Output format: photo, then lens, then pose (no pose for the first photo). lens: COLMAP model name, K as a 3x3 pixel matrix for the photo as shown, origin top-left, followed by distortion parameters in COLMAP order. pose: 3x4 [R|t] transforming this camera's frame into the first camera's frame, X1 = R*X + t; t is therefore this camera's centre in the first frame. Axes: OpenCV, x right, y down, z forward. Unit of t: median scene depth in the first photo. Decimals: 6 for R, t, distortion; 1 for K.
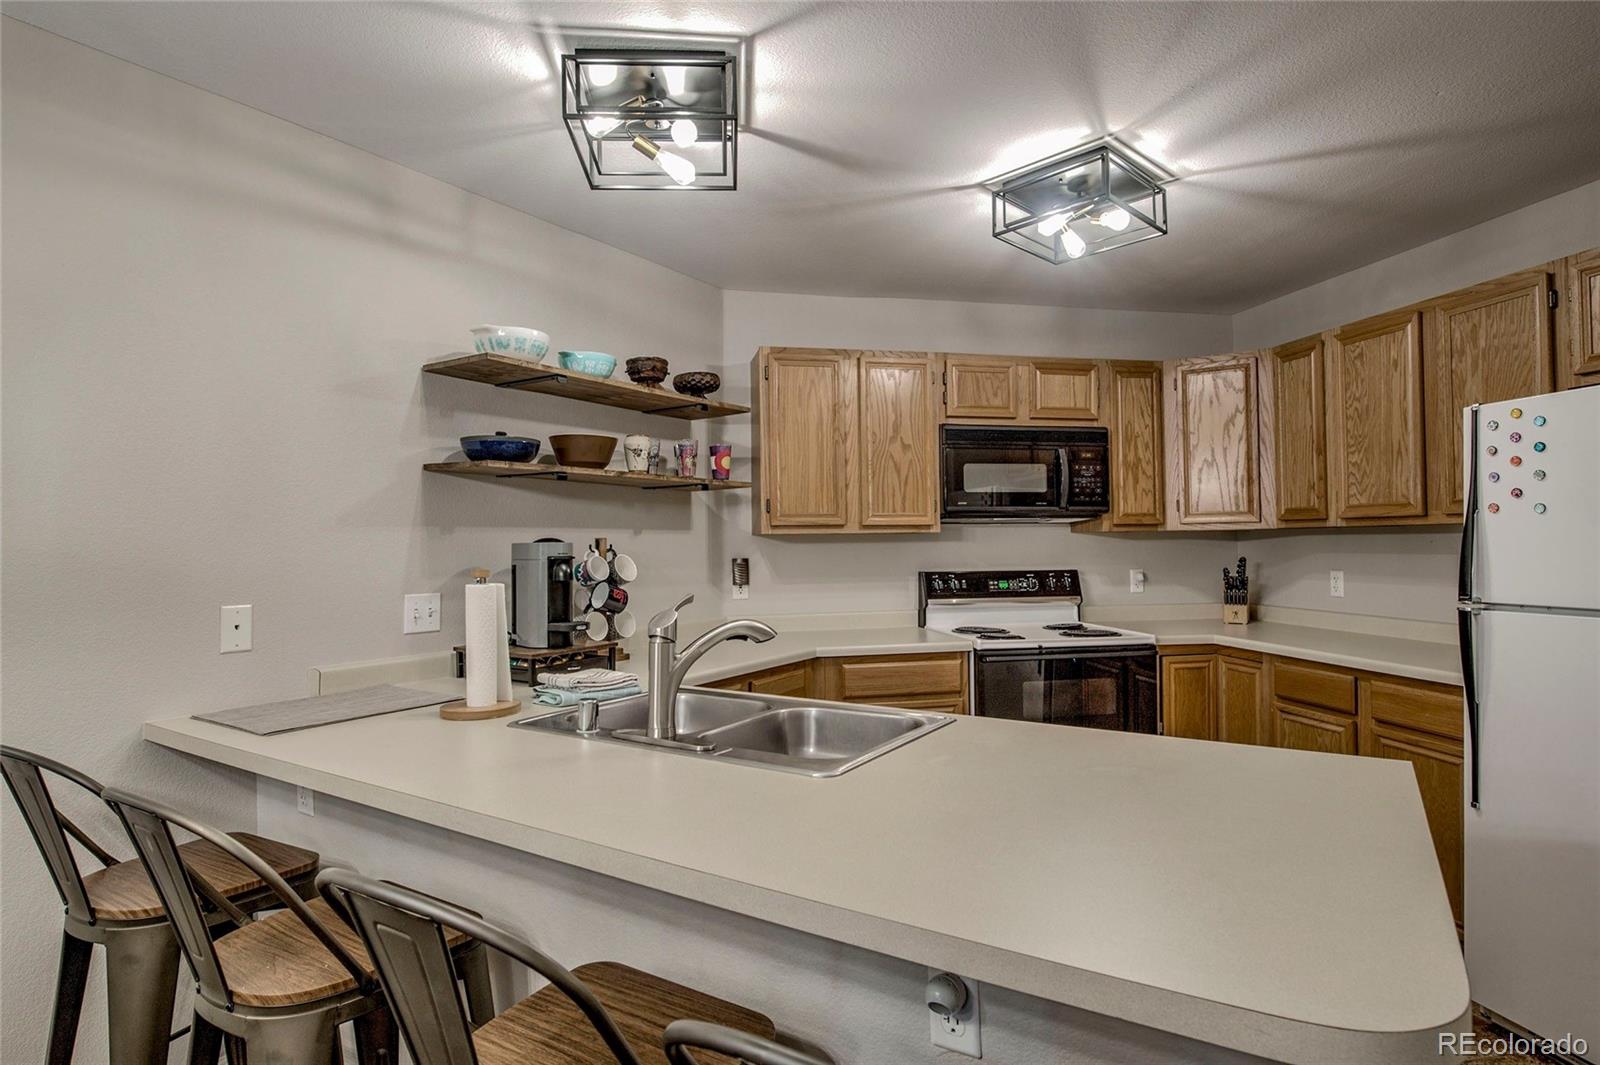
lens RADIAL K [[850.7, 0, 800.6], [0, 850.7, 525.1], [0, 0, 1]] dist [0.000784, -0.001463]
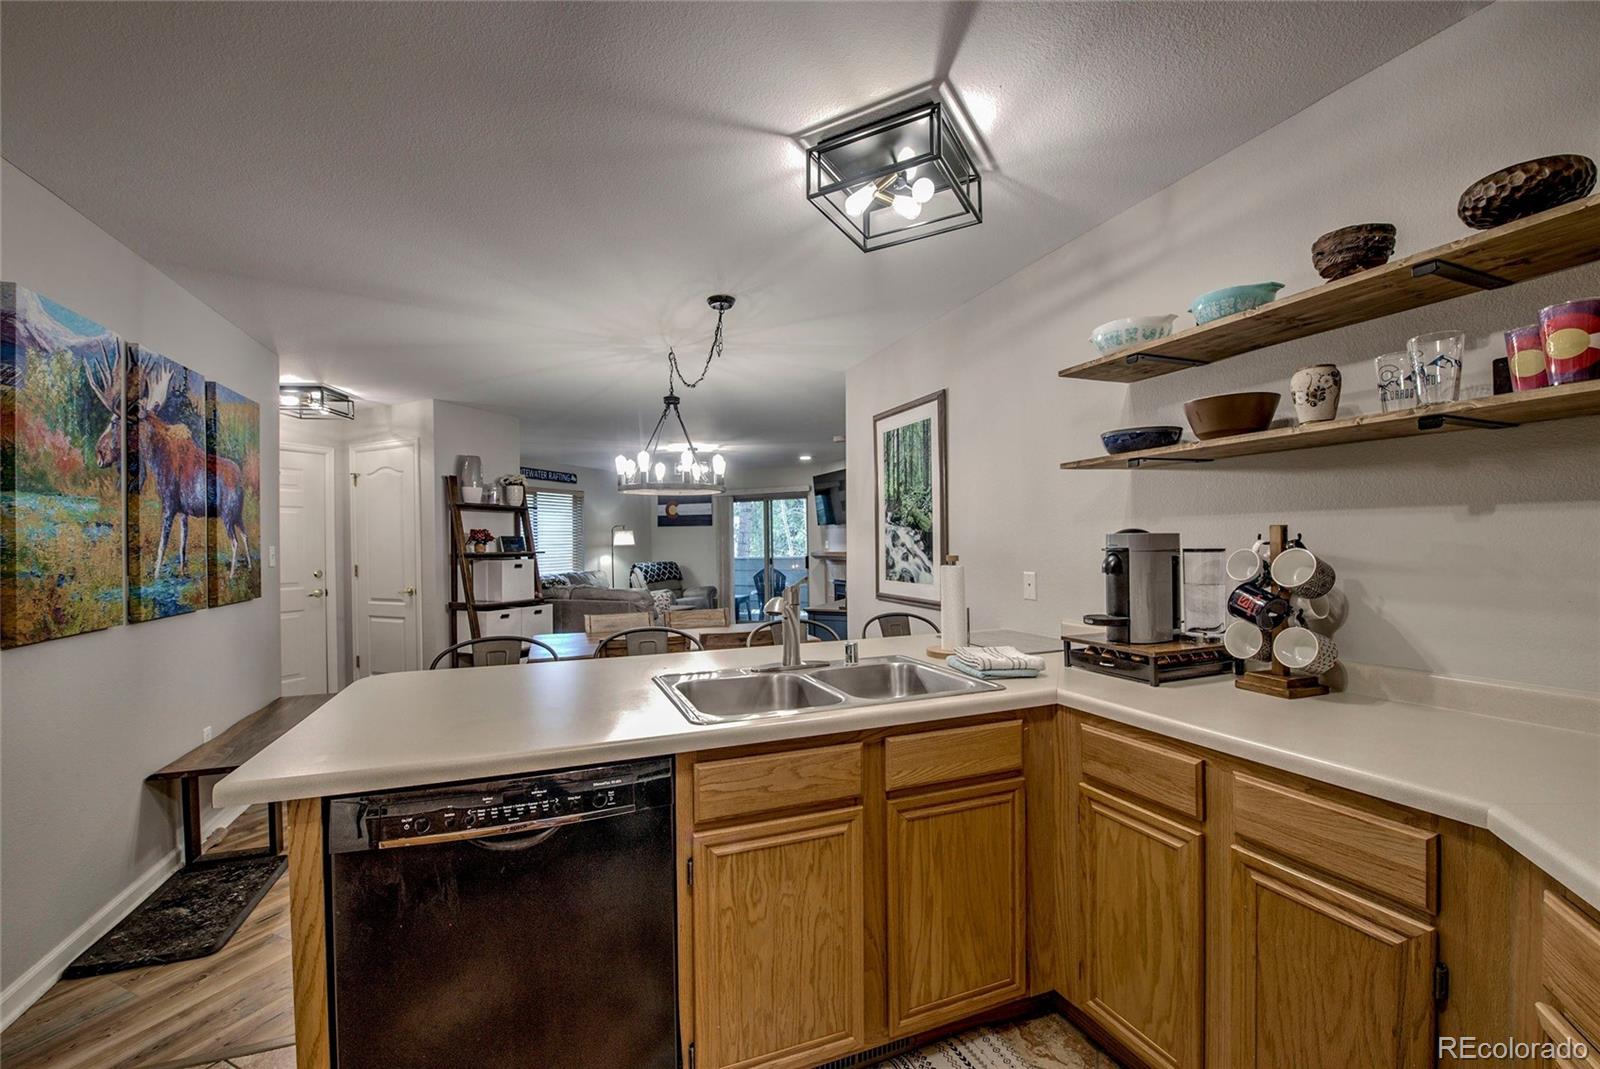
lens RADIAL K [[661.8, 0, 793.5], [0, 661.8, 538.9], [0, 0, 1]] dist [-0.011413, -0.004504]
pose [[-0.585249, 0.016885, -0.810678, 0.385696], [0.037540, 0.999275, -0.006288, 0.012316], [0.809984, -0.034113, -0.585459, 0.814915]]
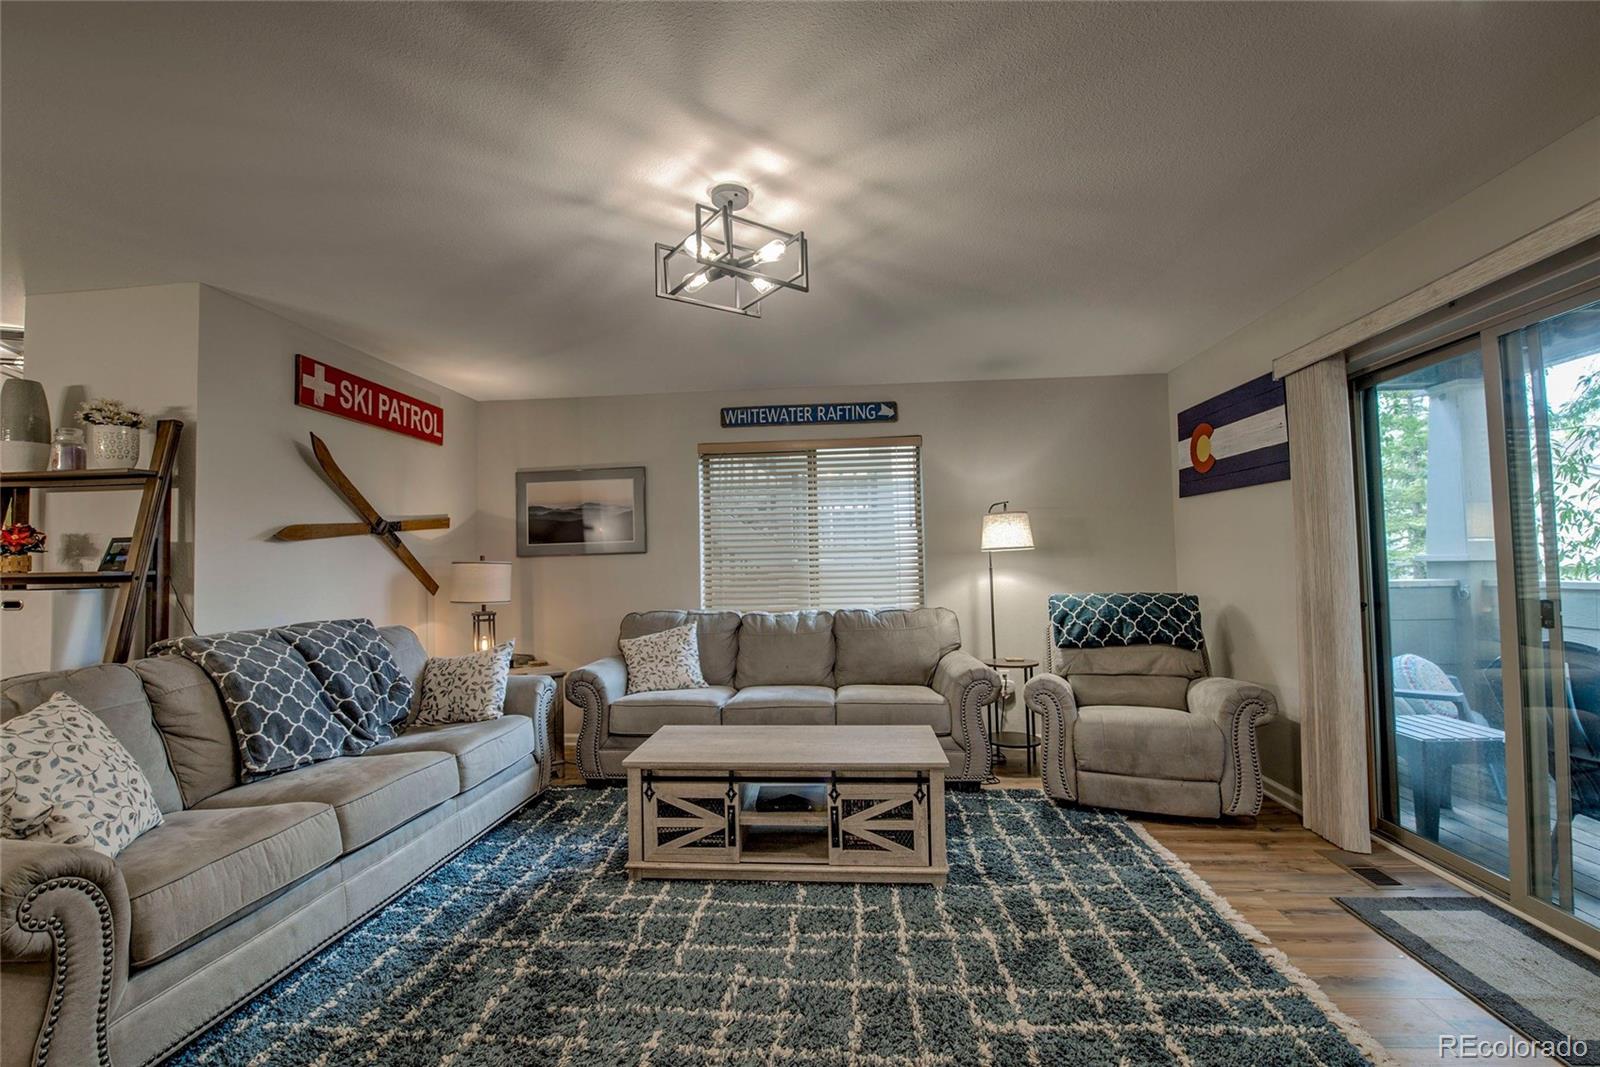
lens RADIAL K [[661.8, 0, 793.5], [0, 661.8, 537.9], [0, 0, 1]] dist [-0.011413, -0.004504]
pose [[-0.957267, 0.044671, 0.285735, -1.386887], [0.027812, 0.997639, -0.062795, 0.036122], [-0.287865, -0.052165, -0.956249, -0.170752]]
